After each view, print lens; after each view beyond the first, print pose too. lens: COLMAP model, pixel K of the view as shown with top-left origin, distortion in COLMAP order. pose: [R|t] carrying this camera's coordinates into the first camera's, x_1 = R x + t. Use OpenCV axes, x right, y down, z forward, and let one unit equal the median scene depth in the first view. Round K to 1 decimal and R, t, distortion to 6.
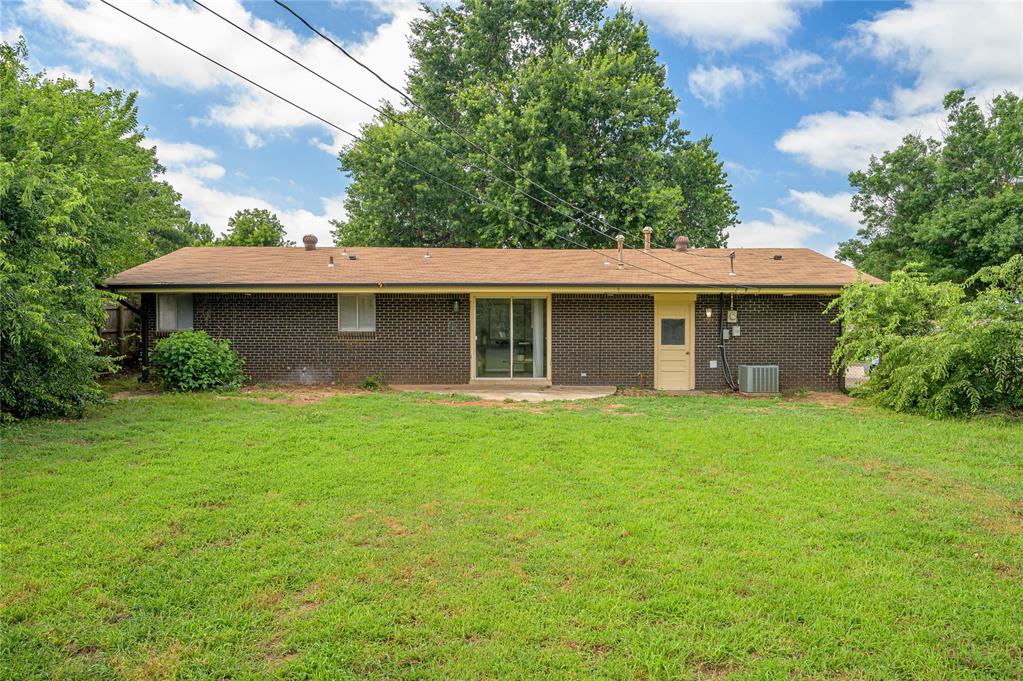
lens RADIAL K [[723.0, 0, 511.7], [0, 723.0, 339.0], [0, 0, 1]] dist [-0.003203, -0.000037]
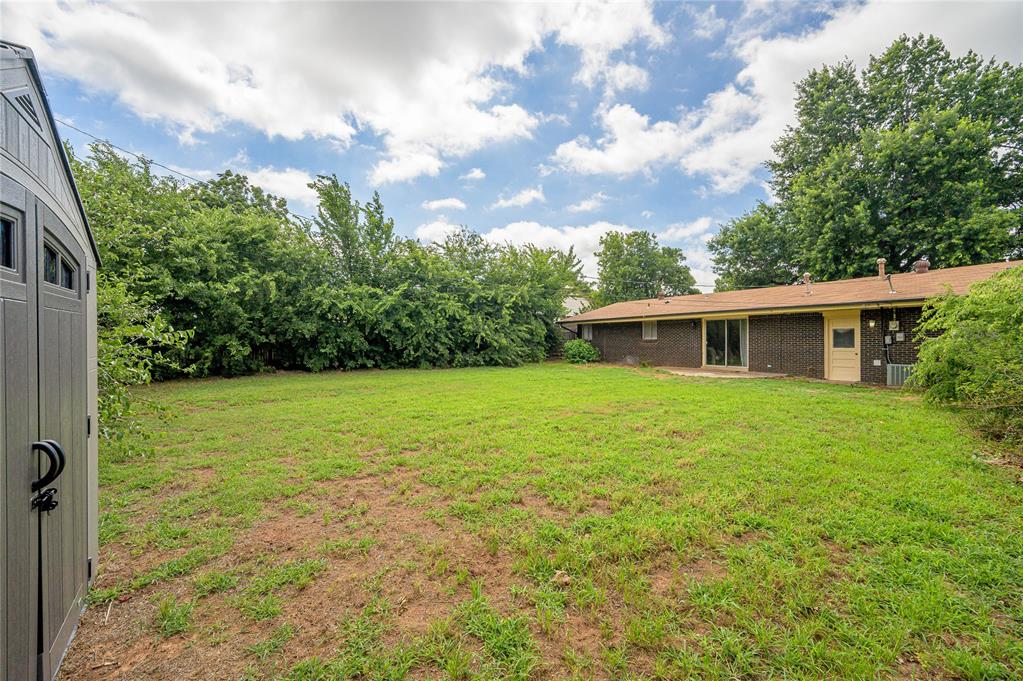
lens RADIAL K [[406.7, 0, 512.7], [0, 406.7, 342.8], [0, 0, 1]] dist [-0.002605, 0.000453]
pose [[0.539585, -0.000217, -0.841931, 0.540299], [-0.008372, 0.999949, -0.005623, 0.008430], [0.841889, 0.010083, 0.539556, 0.053033]]
